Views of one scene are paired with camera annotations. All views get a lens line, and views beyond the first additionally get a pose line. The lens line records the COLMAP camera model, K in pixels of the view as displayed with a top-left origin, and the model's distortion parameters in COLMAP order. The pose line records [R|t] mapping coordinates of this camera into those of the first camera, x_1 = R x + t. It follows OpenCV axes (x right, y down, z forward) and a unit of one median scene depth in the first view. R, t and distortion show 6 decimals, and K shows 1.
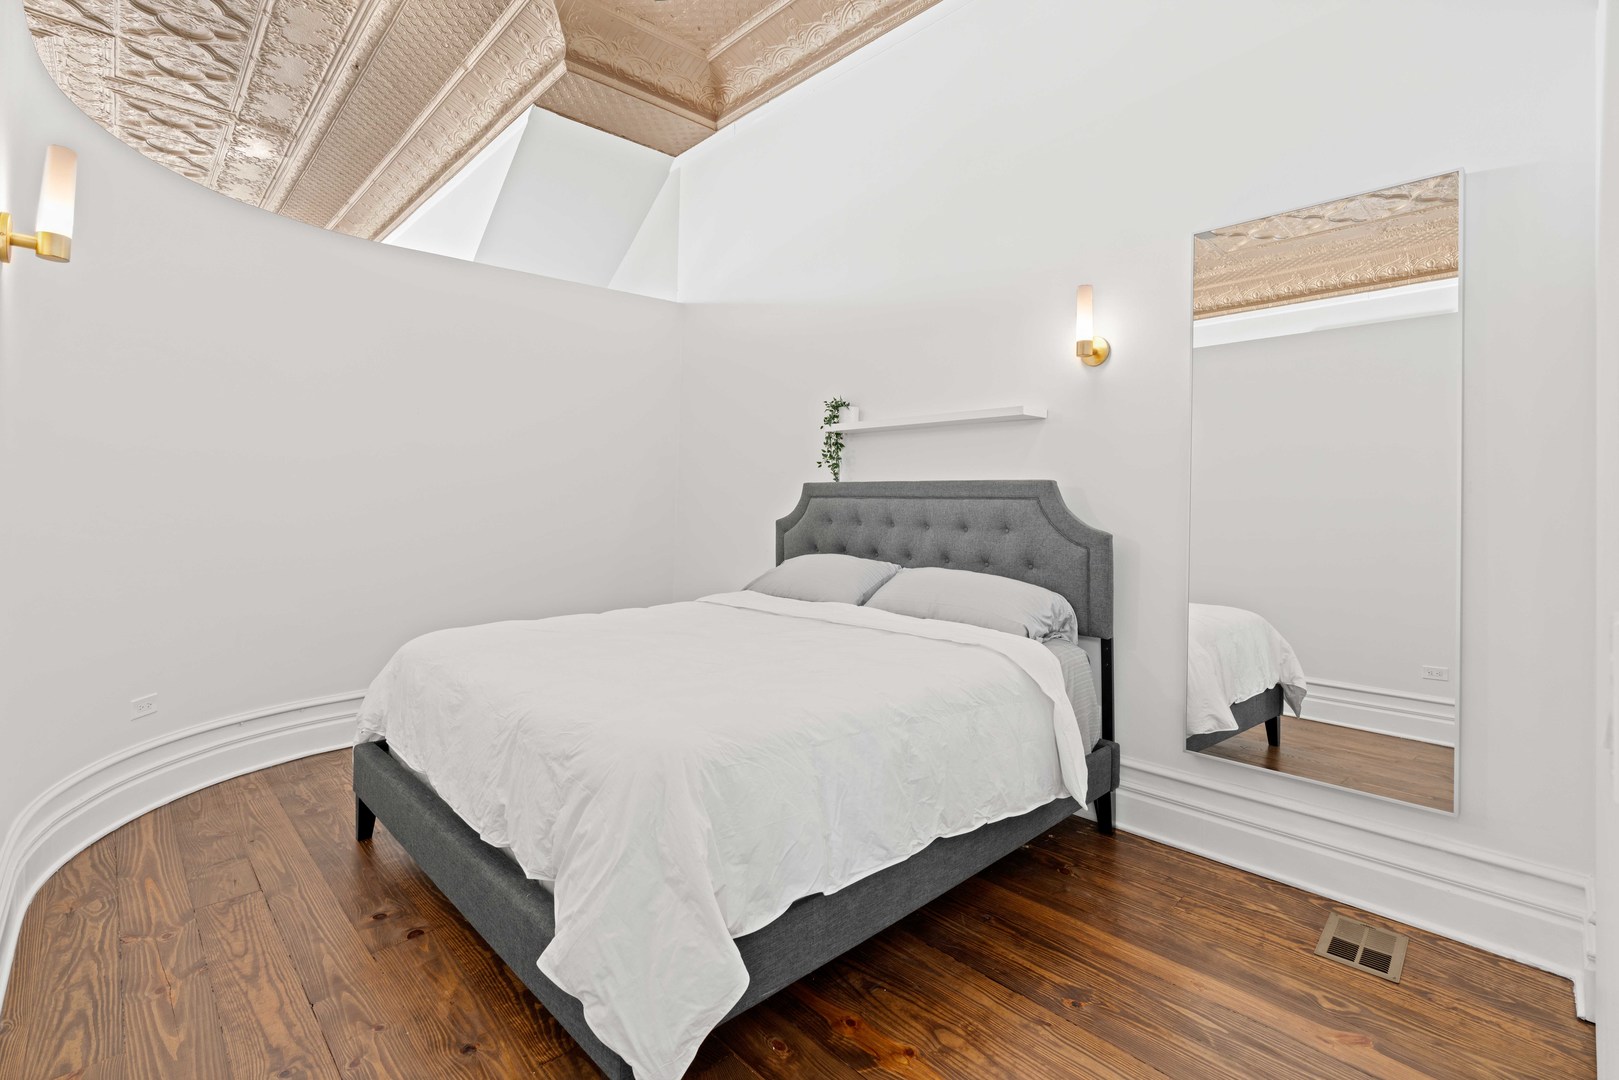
lens RADIAL K [[746.2, 0, 809.5], [0, 746.2, 511.0], [0, 0, 1]] dist [0.000209, 0.000149]
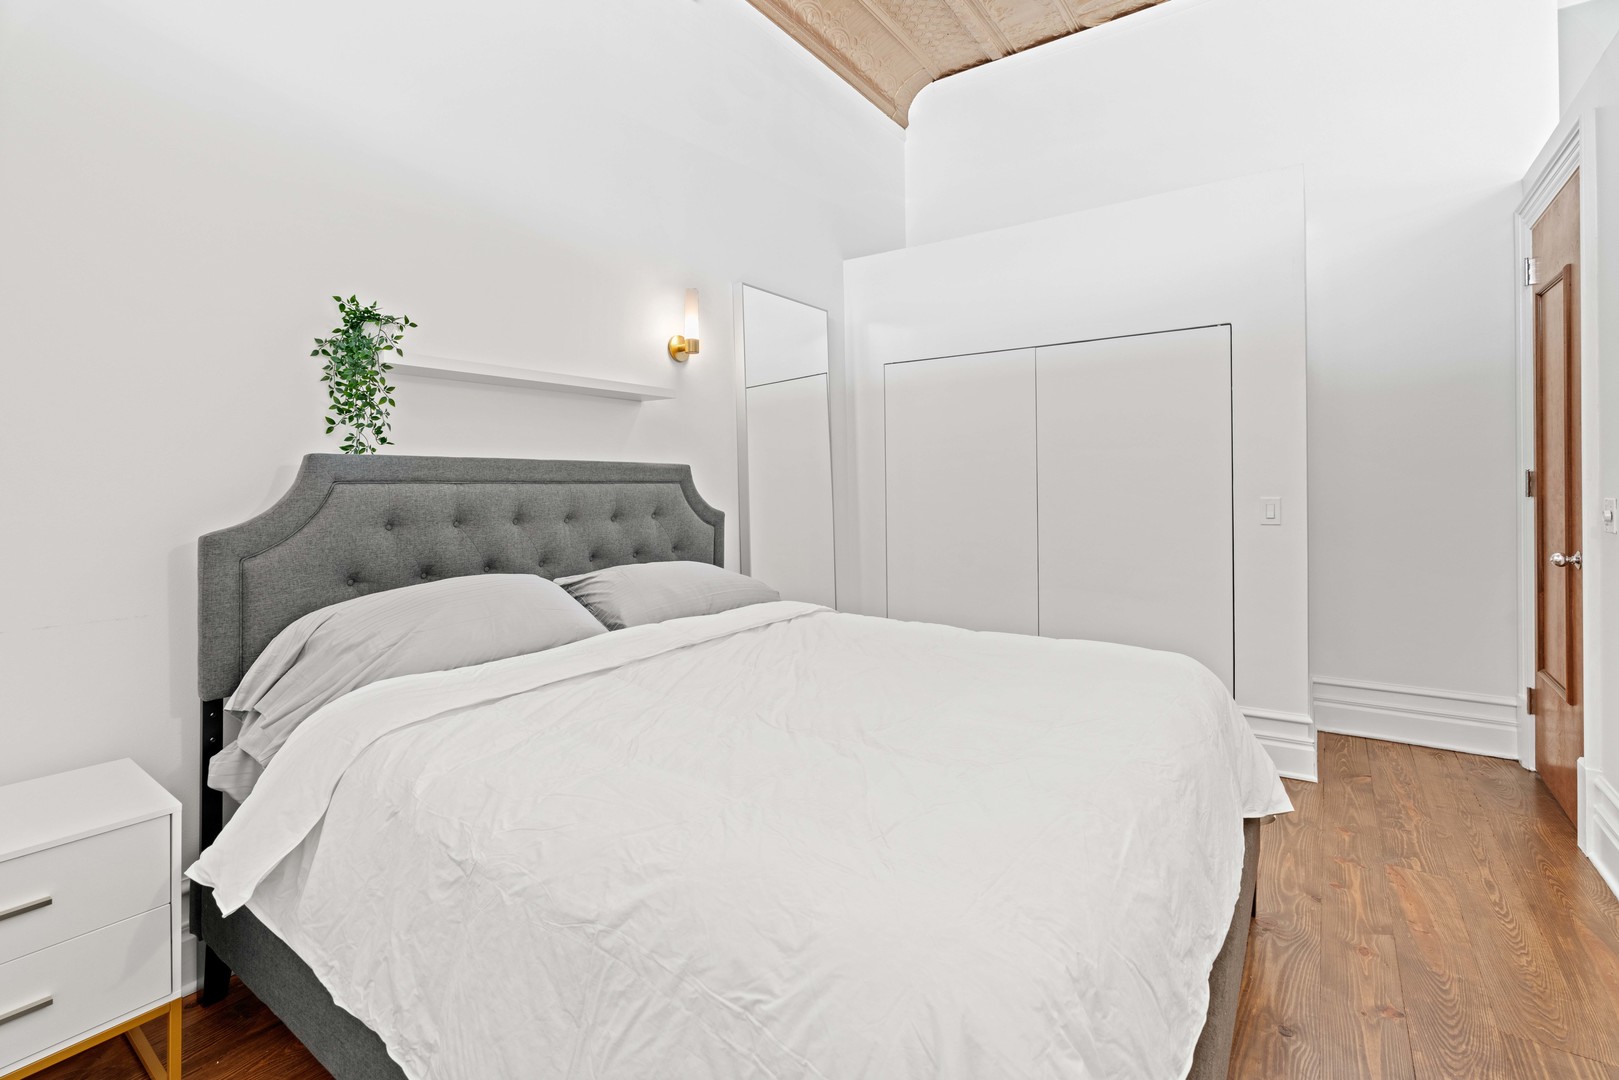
lens RADIAL K [[737.7, 0, 807.3], [0, 737.7, 484.8], [0, 0, 1]] dist [-0.032711, 0.000200]
pose [[-0.191339, -0.003925, 0.981516, -0.667758], [0.024050, 0.999673, 0.008686, -0.016351], [-0.981229, 0.025268, -0.191182, 0.942781]]
